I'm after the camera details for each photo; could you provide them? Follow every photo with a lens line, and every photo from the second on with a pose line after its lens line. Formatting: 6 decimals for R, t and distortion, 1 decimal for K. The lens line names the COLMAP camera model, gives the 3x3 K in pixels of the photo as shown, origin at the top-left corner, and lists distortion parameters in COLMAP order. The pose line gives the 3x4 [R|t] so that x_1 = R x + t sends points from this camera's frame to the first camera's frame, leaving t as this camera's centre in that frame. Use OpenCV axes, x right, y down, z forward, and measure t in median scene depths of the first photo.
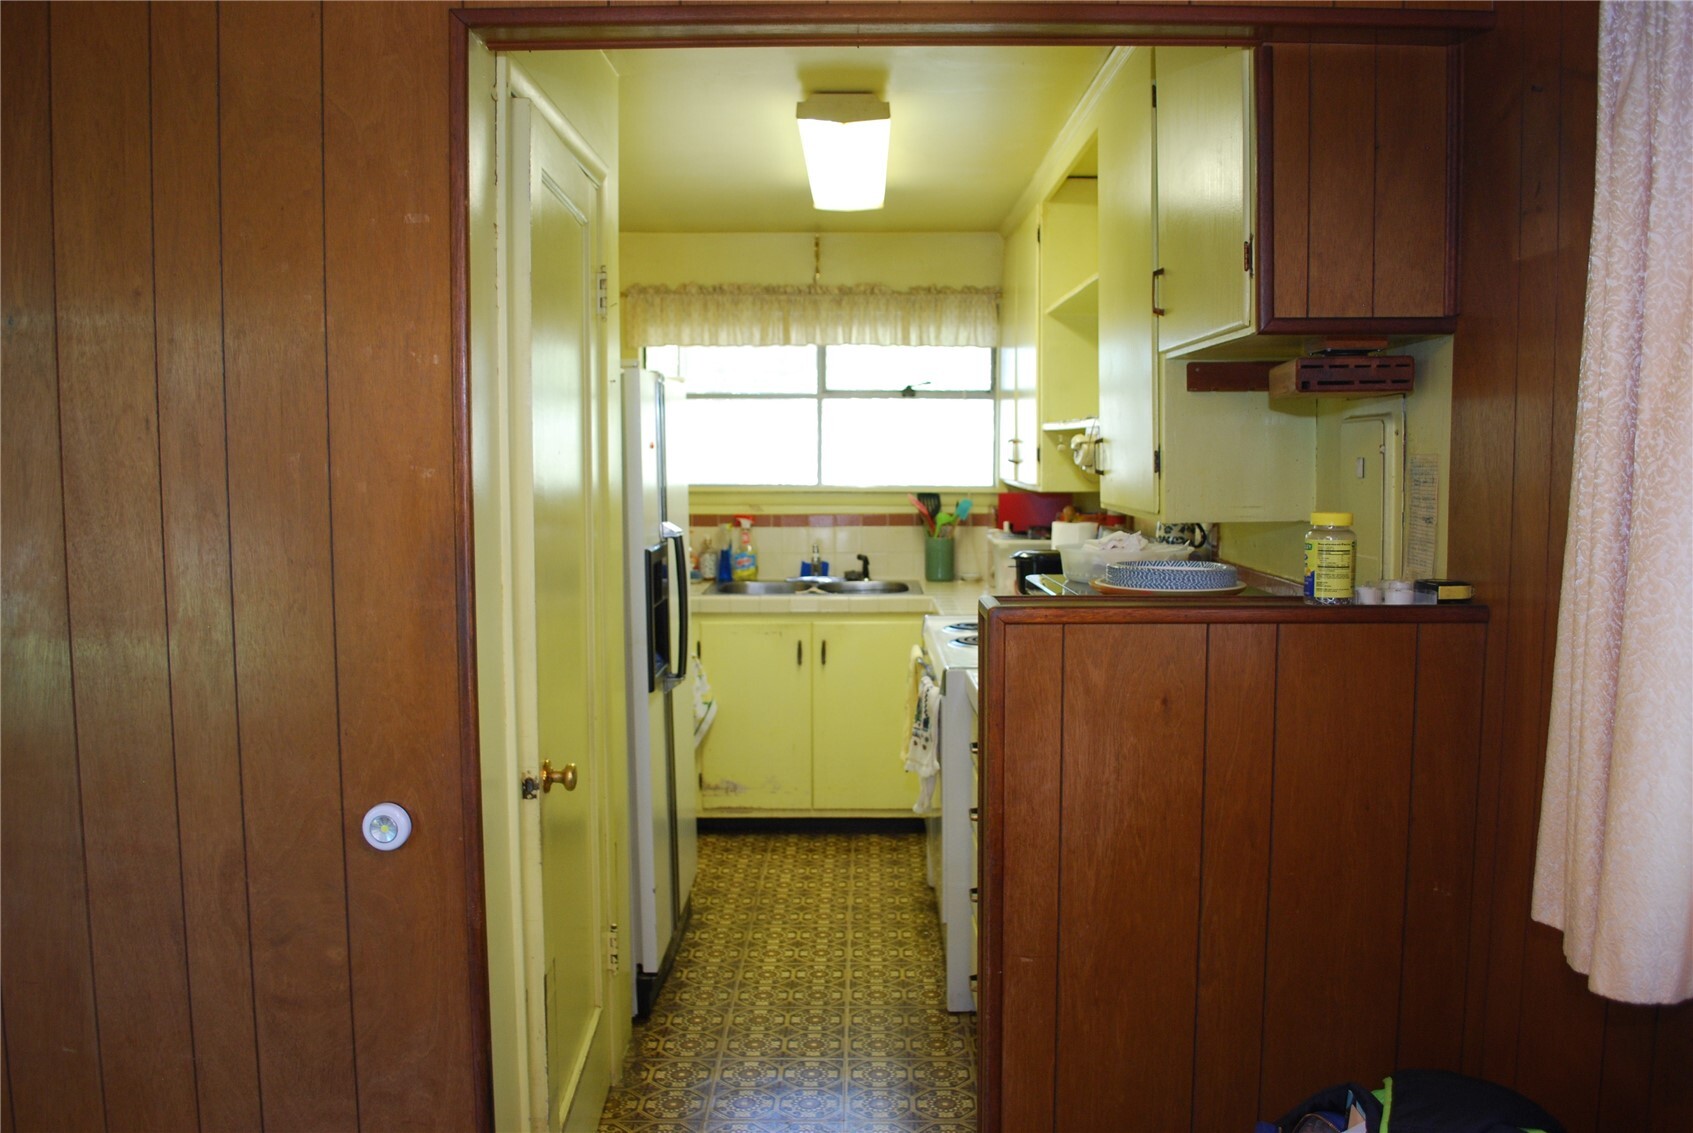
lens RADIAL K [[1338.3, 0, 853.2], [0, 1338.3, 567.5], [0, 0, 1]] dist [-0.080954, 0.010517]
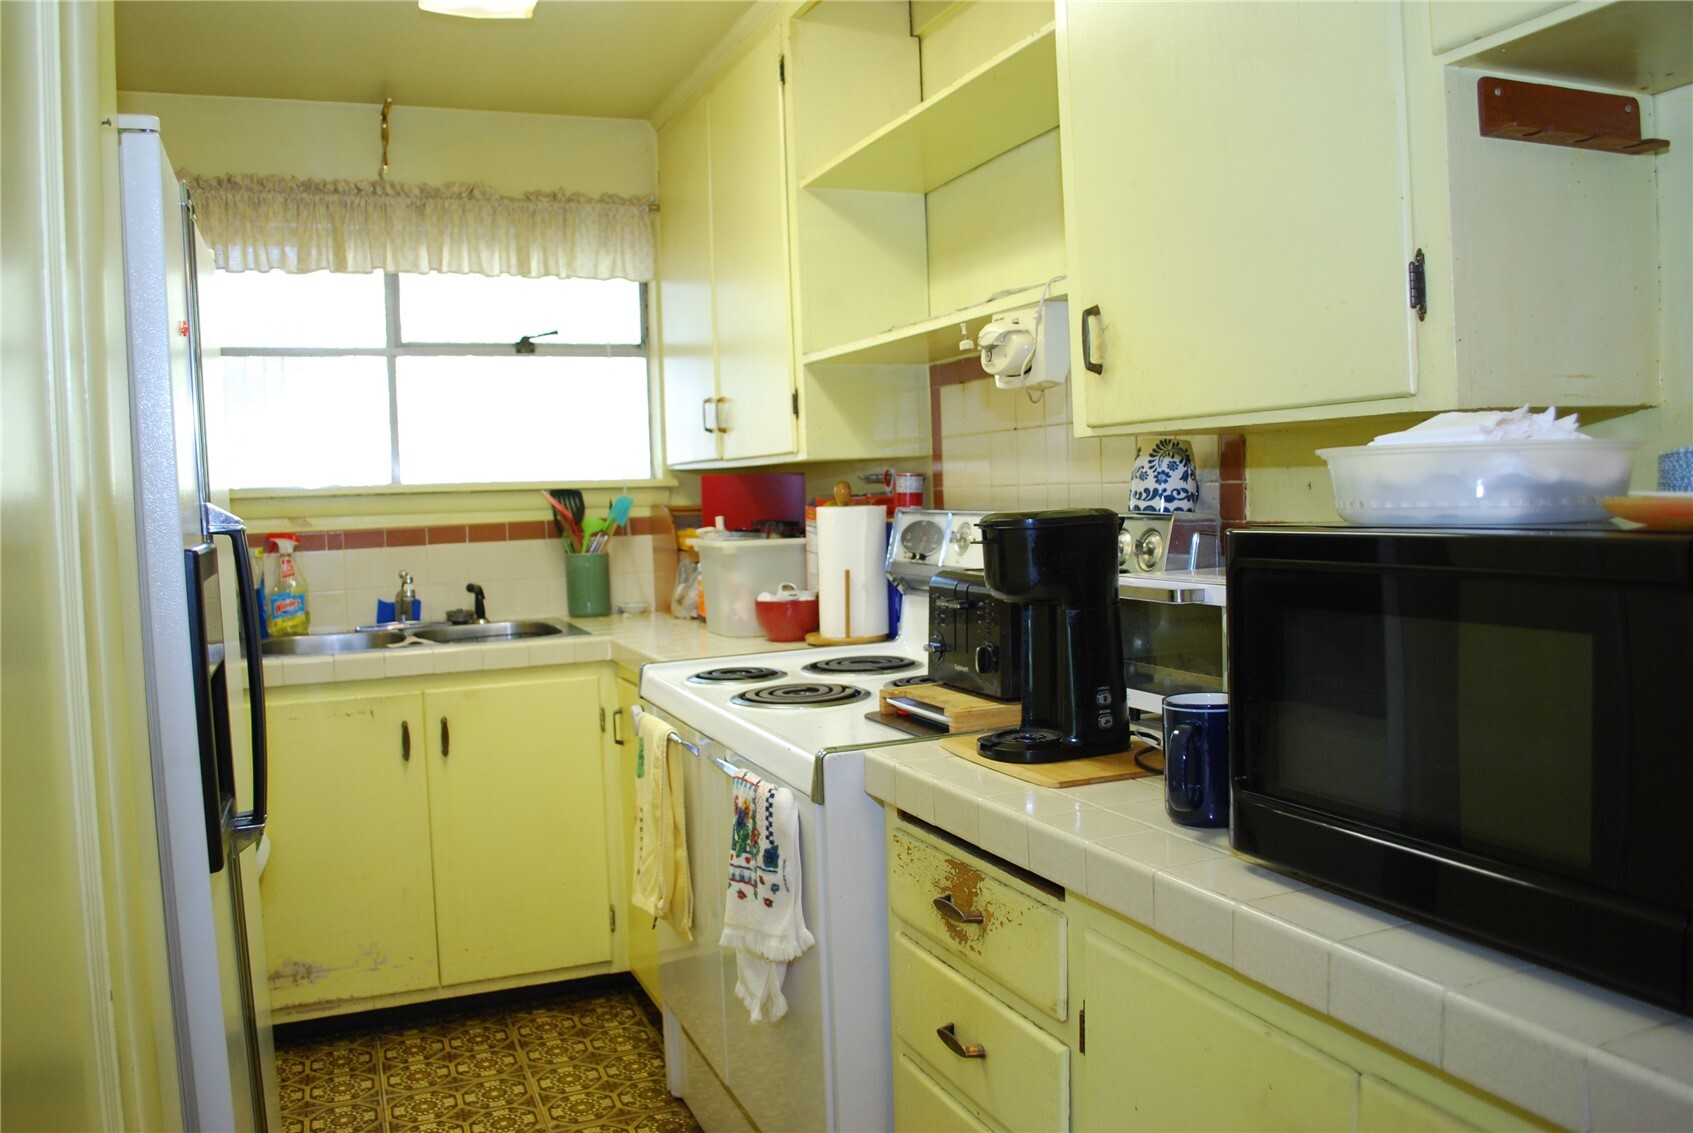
lens RADIAL K [[1338.3, 0, 851.0], [0, 1338.3, 564.7], [0, 0, 1]] dist [-0.080954, 0.010517]
pose [[0.923386, -0.050377, 0.380553, -0.071974], [0.065121, 0.997540, -0.025959, 0.010233], [-0.378309, 0.048753, 0.924395, 0.315074]]
